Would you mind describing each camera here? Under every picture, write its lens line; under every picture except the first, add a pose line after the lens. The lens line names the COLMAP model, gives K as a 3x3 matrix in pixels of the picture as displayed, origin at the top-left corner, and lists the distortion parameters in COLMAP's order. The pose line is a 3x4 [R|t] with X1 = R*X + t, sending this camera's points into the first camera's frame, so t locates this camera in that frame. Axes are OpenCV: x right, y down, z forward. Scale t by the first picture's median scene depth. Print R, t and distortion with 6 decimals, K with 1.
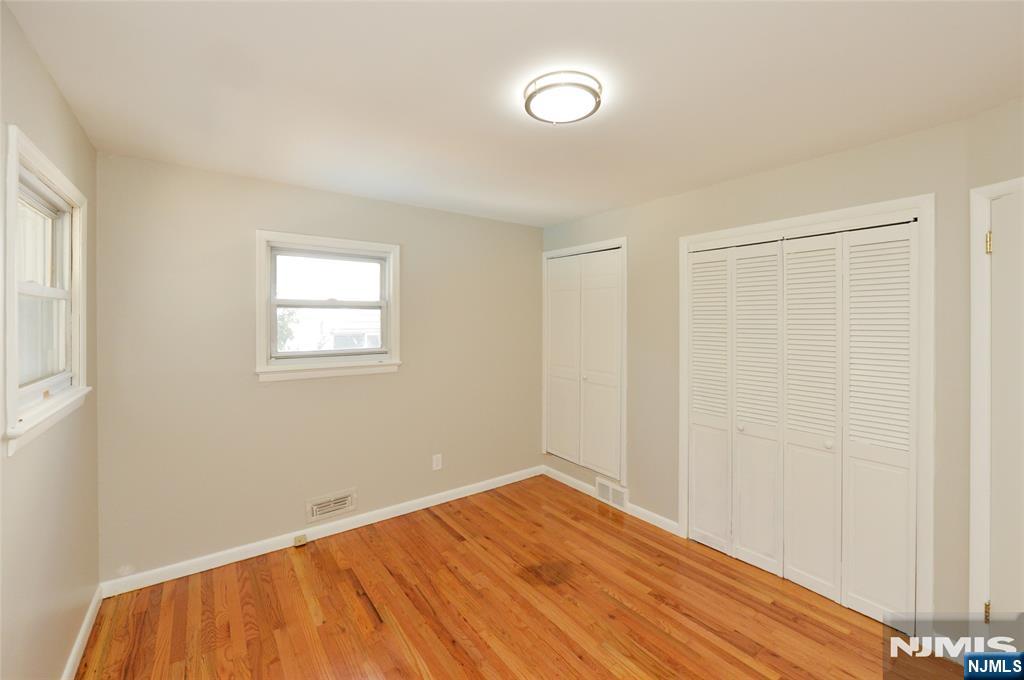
lens RADIAL K [[421.5, 0, 508.2], [0, 421.5, 321.9], [0, 0, 1]] dist [-0.008393, -0.000244]
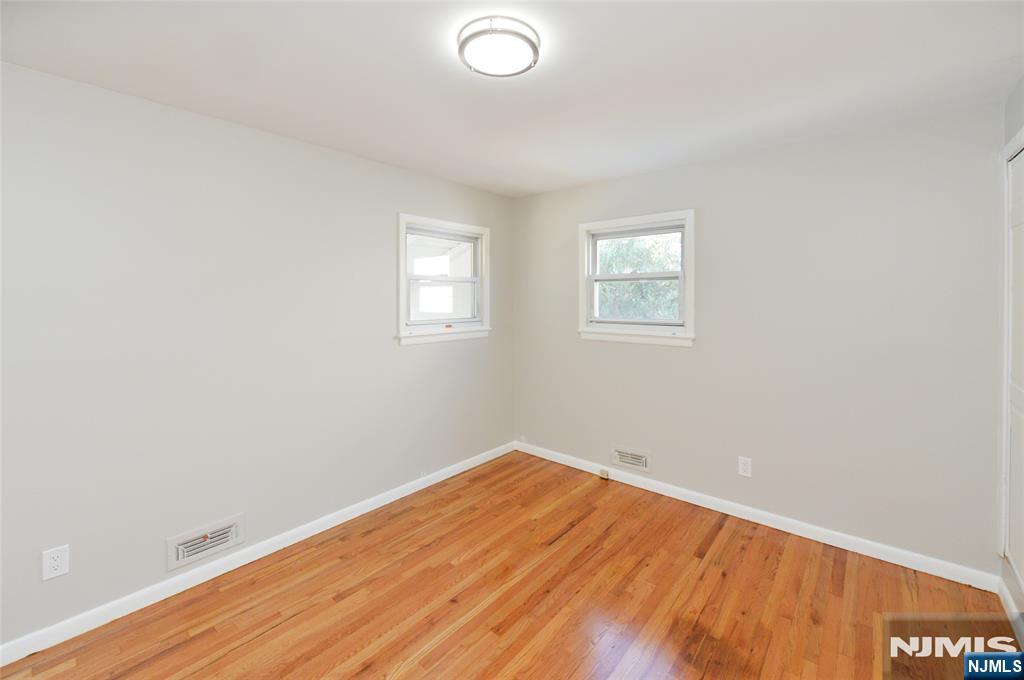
lens RADIAL K [[421.5, 0, 529.4], [0, 421.5, 306.6], [0, 0, 1]] dist [-0.008393, -0.000244]
pose [[0.239445, 0.012822, -0.970825, 0.650127], [-0.005855, 0.999914, 0.011762, 0.026766], [0.970892, 0.002868, 0.239500, 0.523103]]
